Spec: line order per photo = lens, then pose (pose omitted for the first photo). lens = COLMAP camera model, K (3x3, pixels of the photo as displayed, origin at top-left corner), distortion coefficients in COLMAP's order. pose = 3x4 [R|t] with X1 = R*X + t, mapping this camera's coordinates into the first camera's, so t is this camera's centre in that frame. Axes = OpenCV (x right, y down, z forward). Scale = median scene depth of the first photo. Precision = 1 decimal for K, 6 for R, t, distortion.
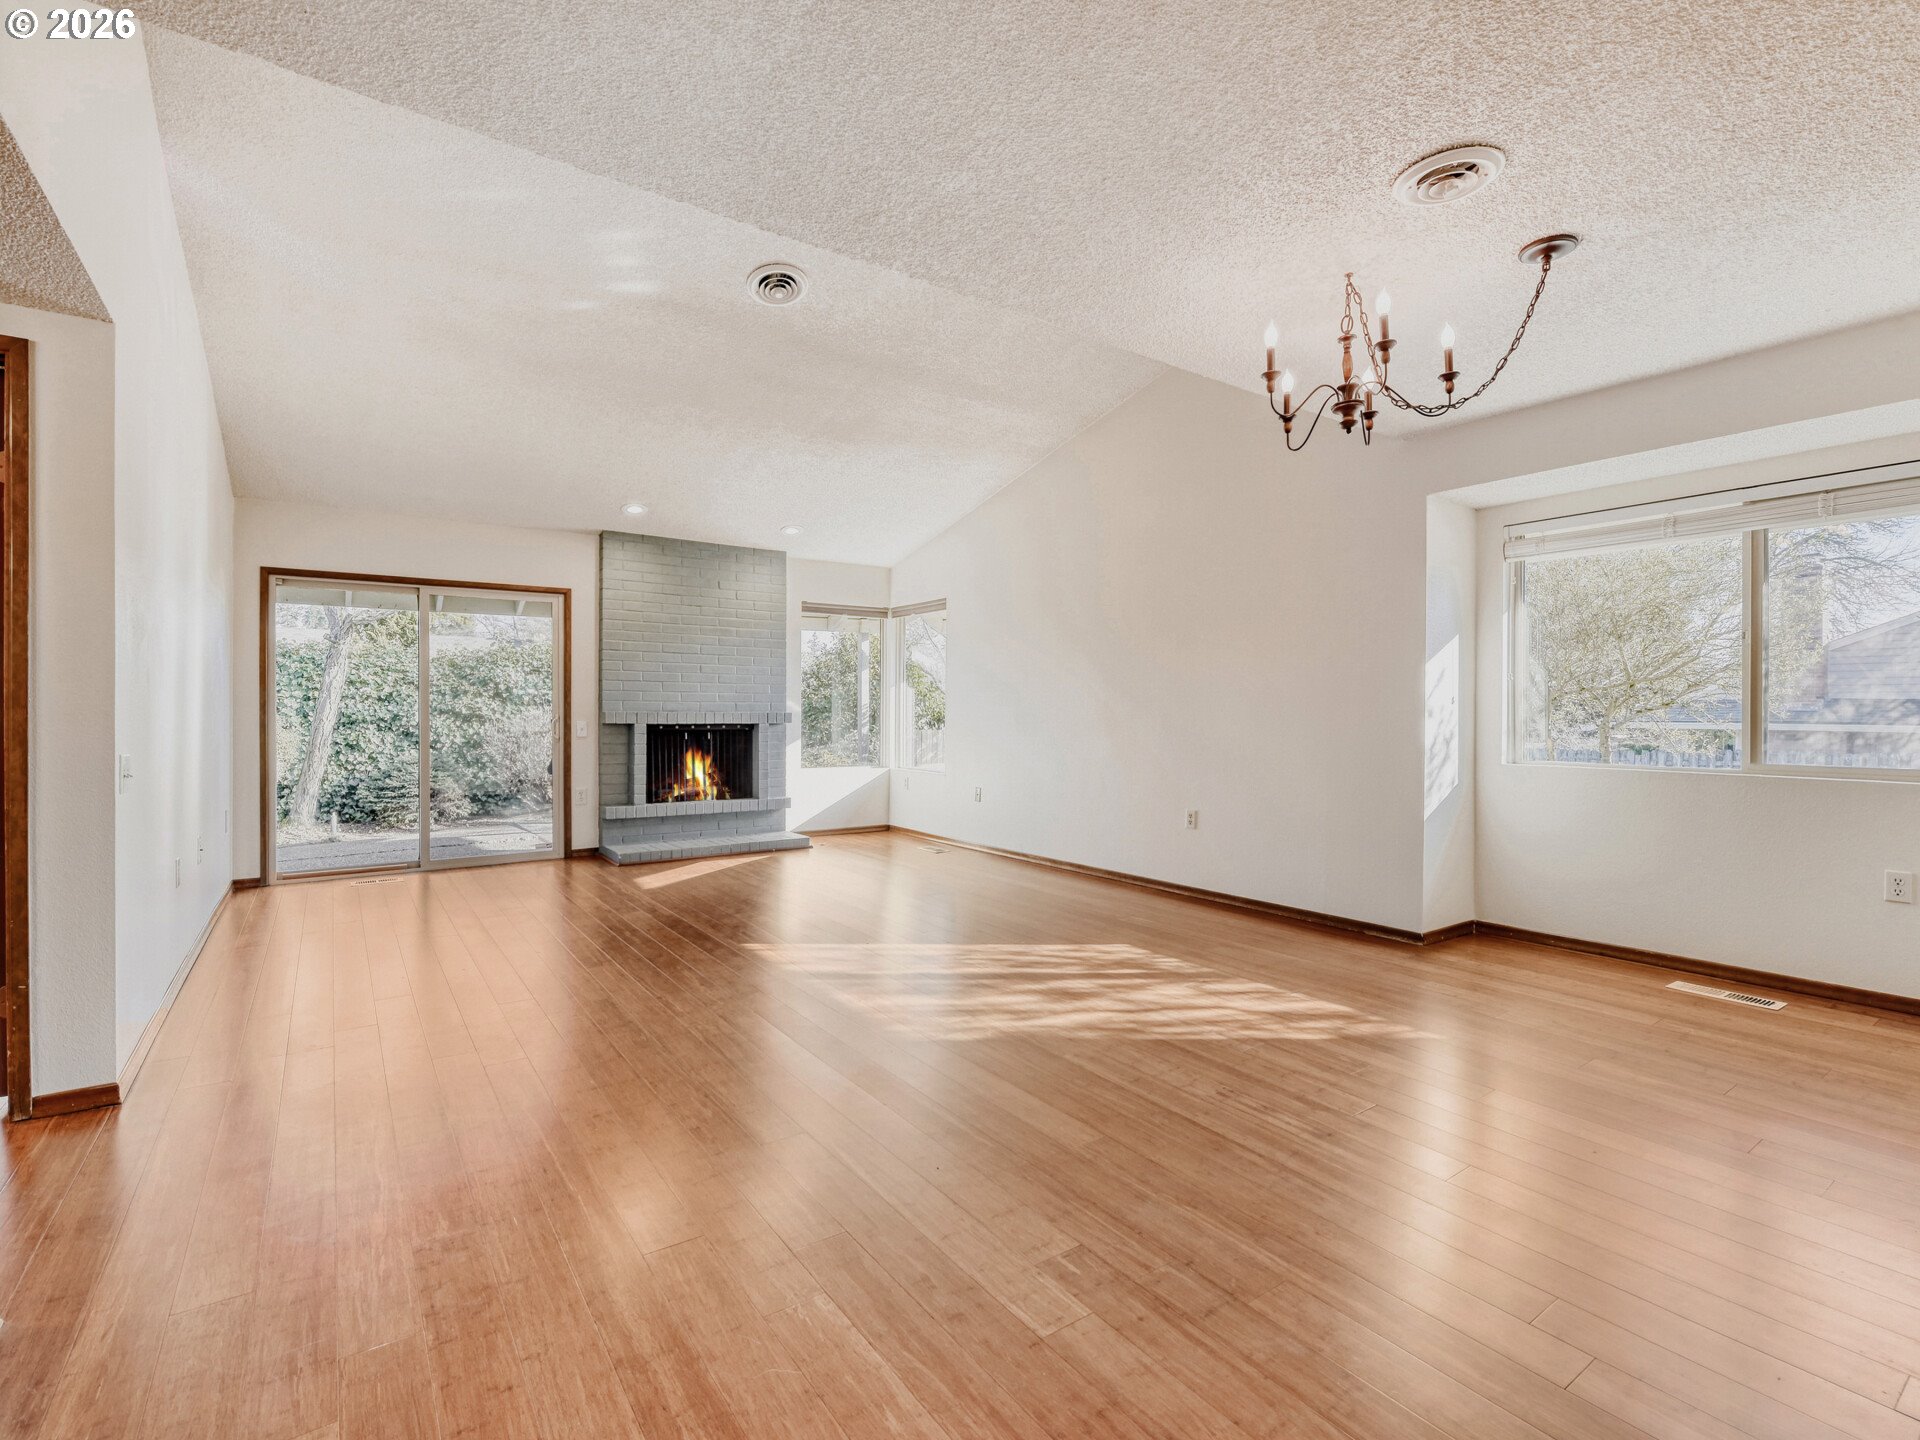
lens RADIAL K [[869.6, 0, 948.5], [0, 869.6, 724.4], [0, 0, 1]] dist [-0.007084, -0.000537]
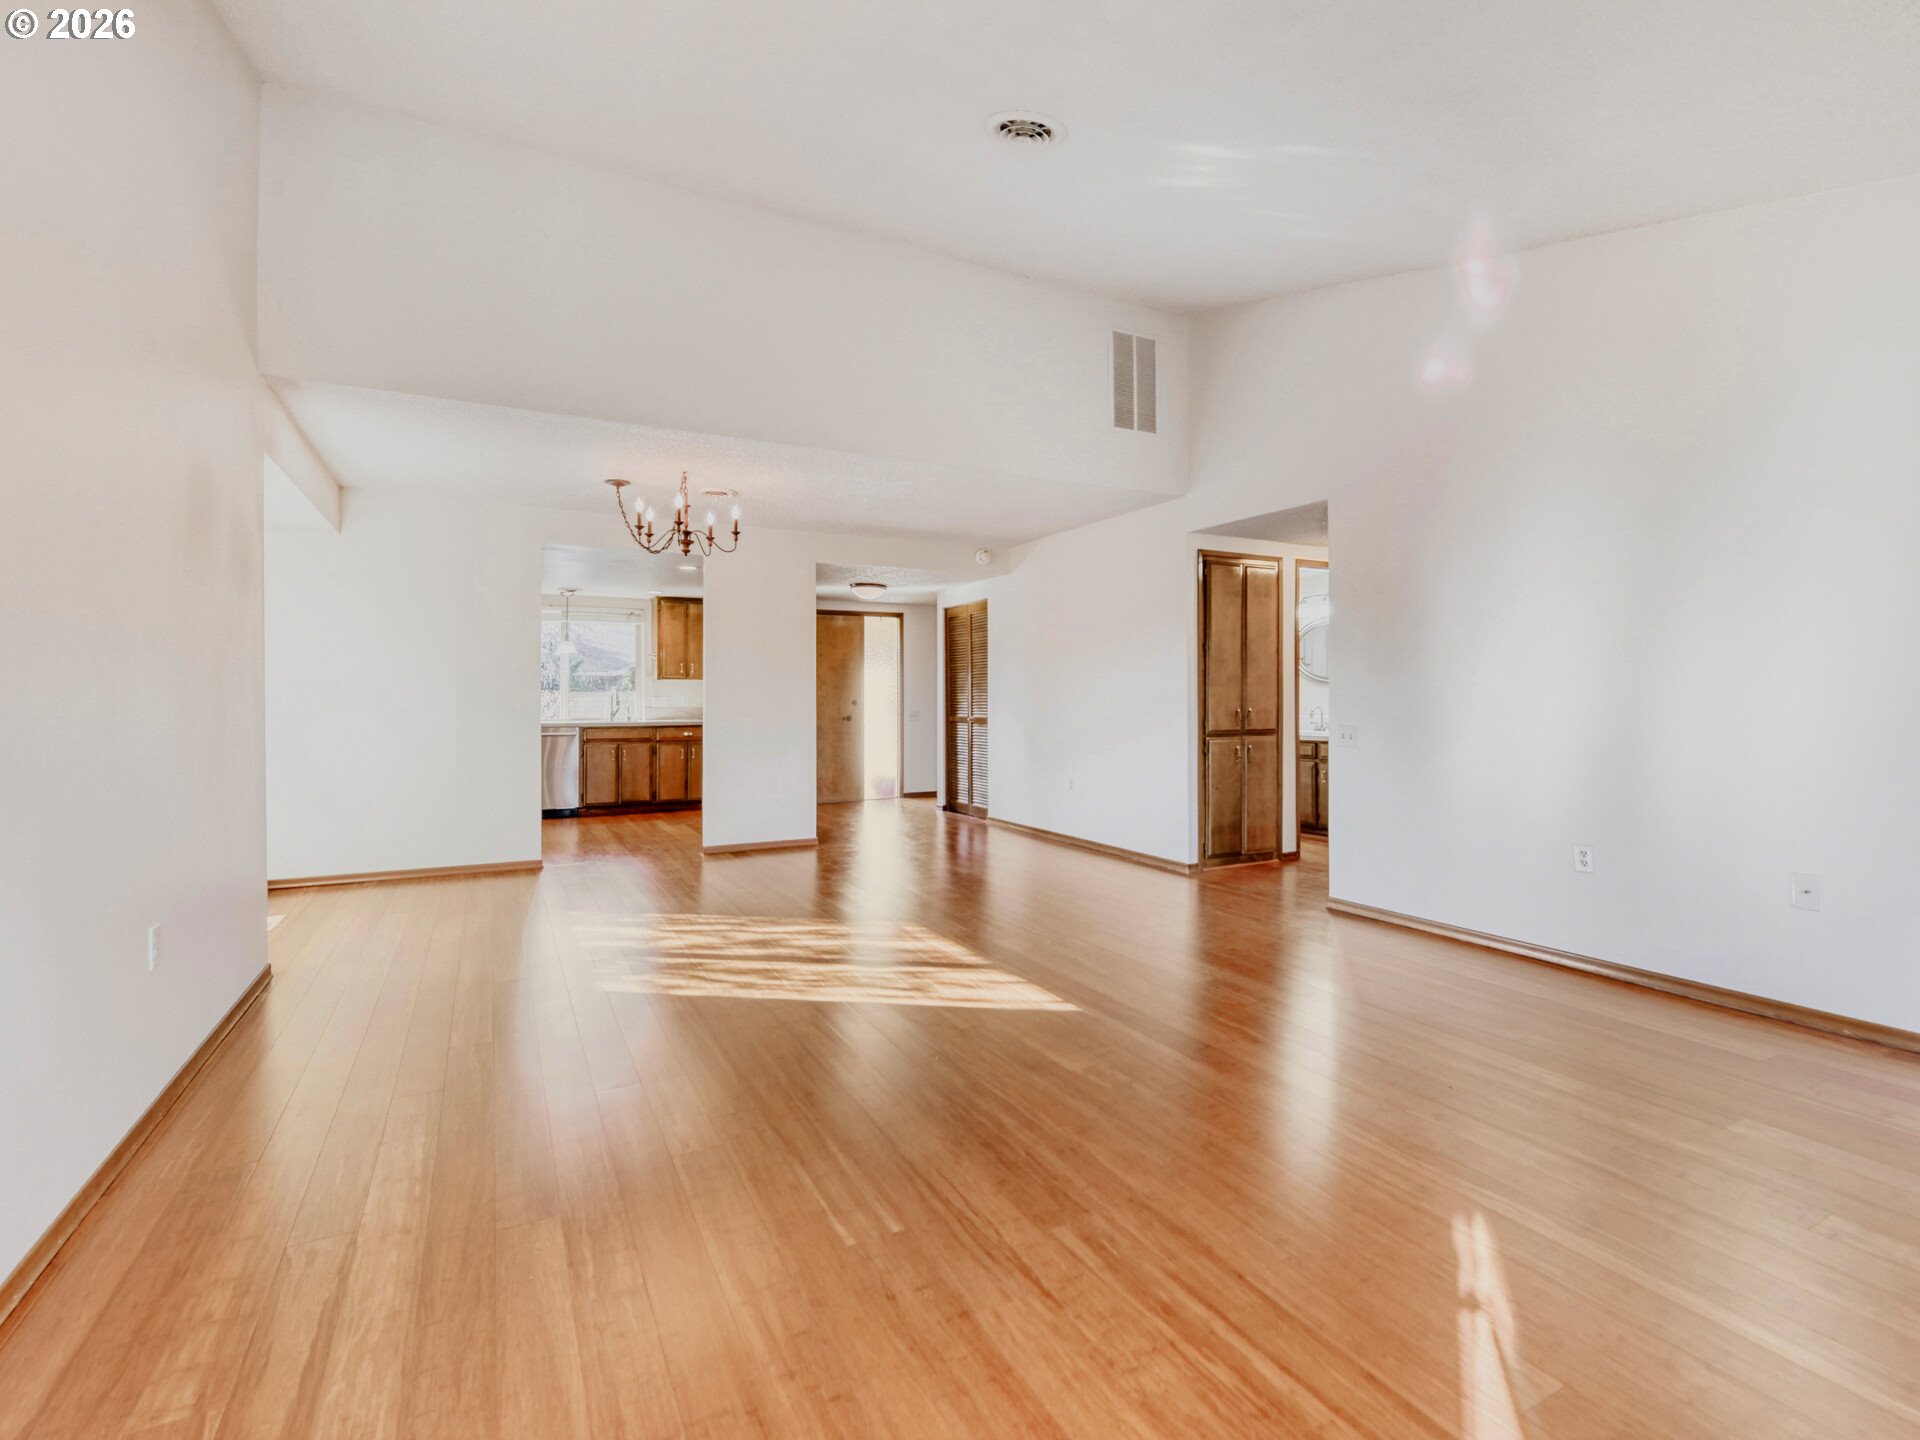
lens RADIAL K [[869.6, 0, 958.2], [0, 869.6, 693.1], [0, 0, 1]] dist [-0.007084, -0.000537]
pose [[-0.991001, 0.002158, 0.133841, -0.166774], [0.002888, 0.999982, 0.005258, -0.019738], [-0.133827, 0.005598, -0.990989, 1.238858]]
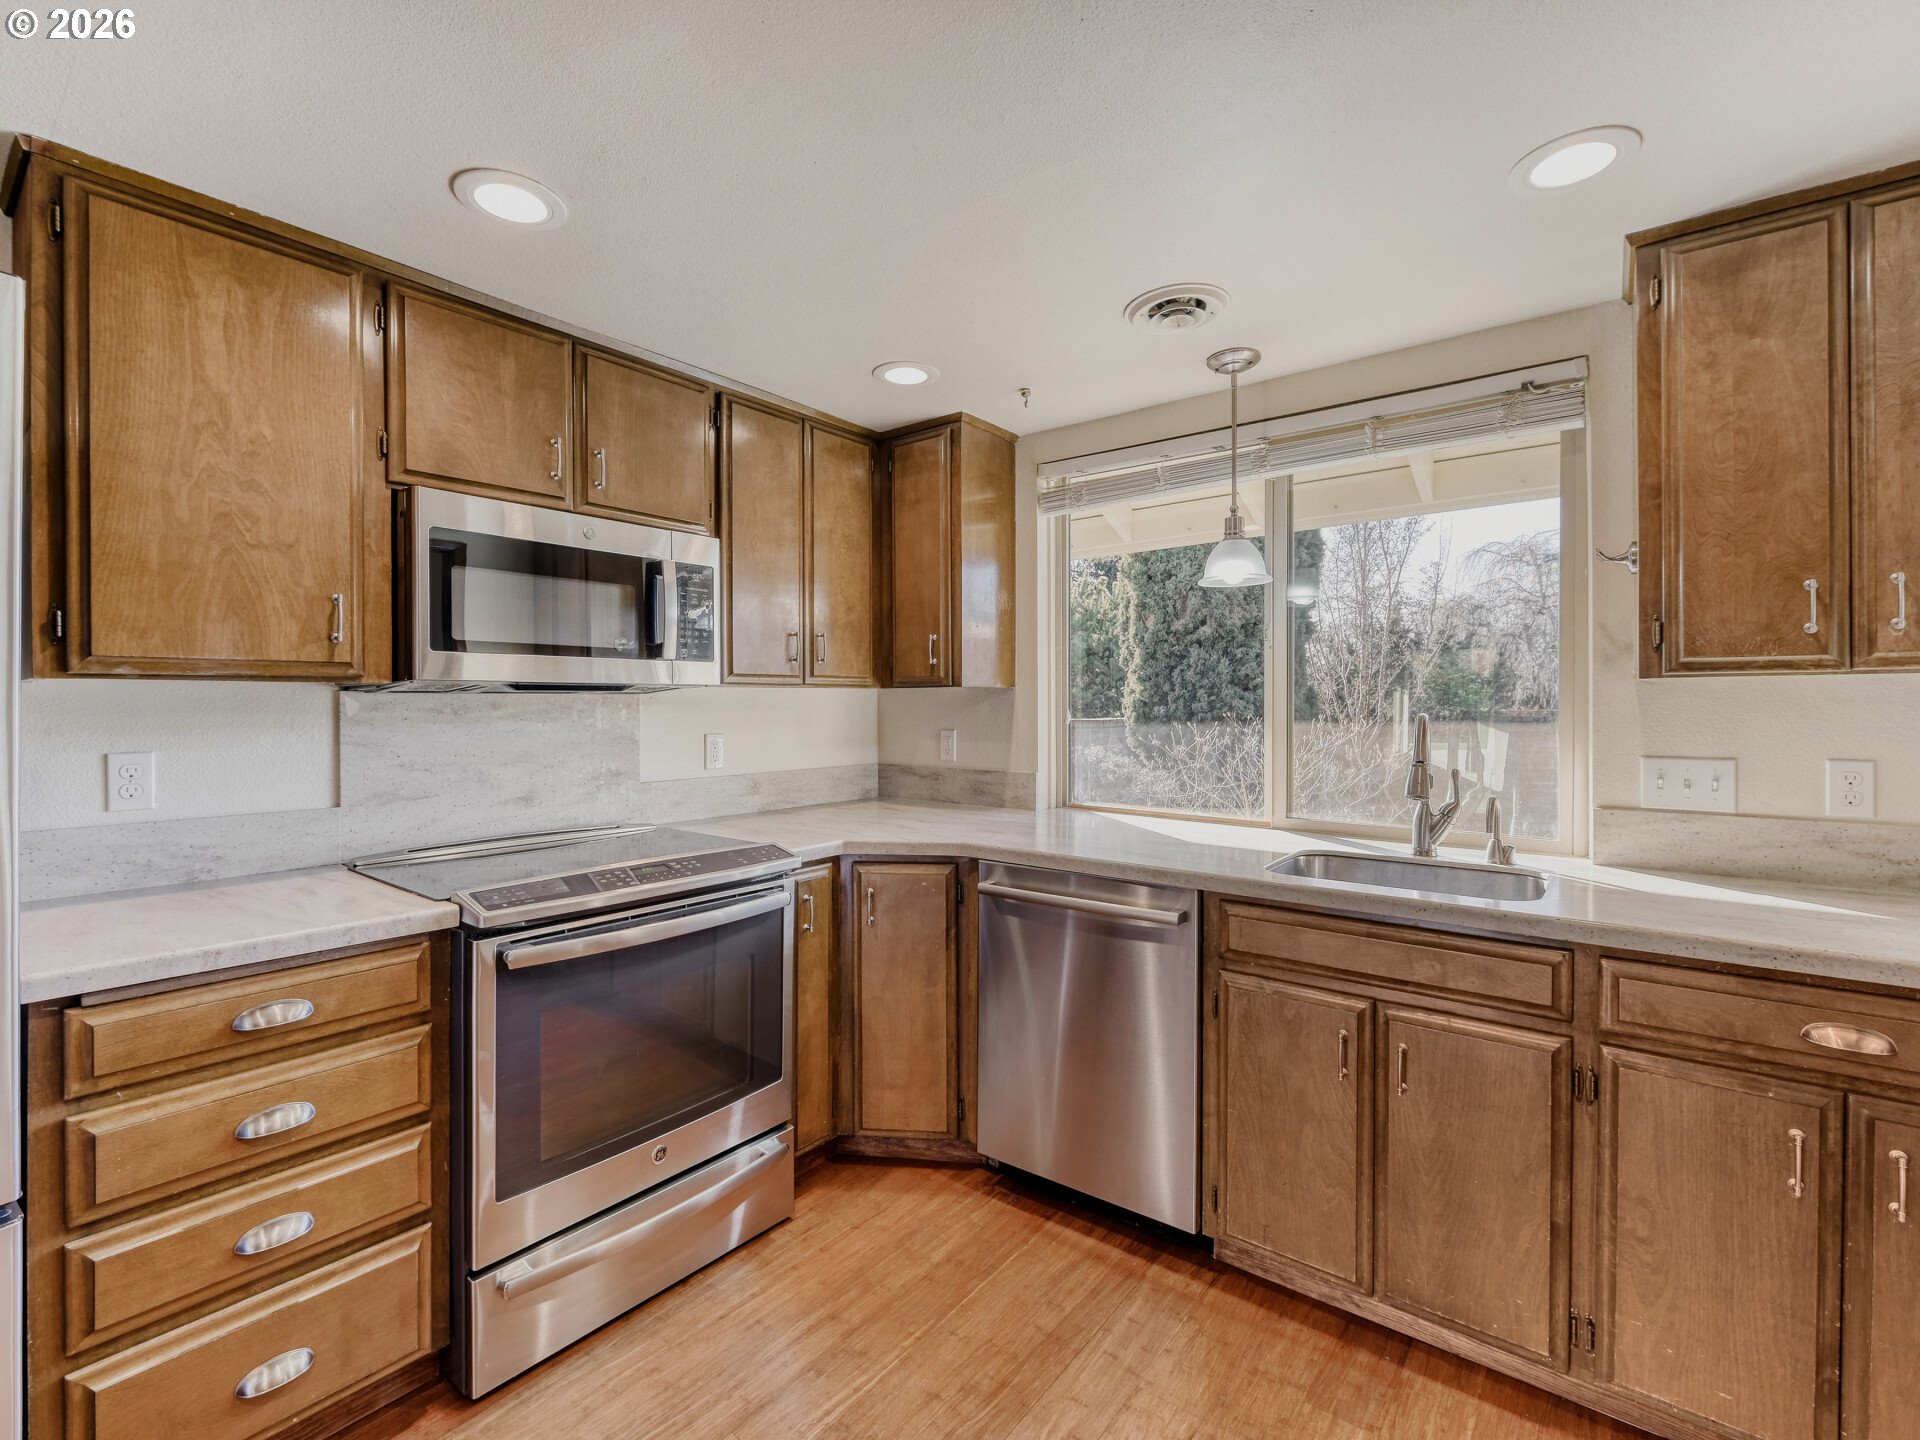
lens RADIAL K [[869.6, 0, 953.7], [0, 869.6, 705.0], [0, 0, 1]] dist [-0.007084, -0.000537]
pose [[-0.280693, -0.002636, 0.959794, 0.363070], [0.010614, 0.999927, 0.005850, -0.031842], [-0.959739, 0.011829, -0.280644, 0.065748]]
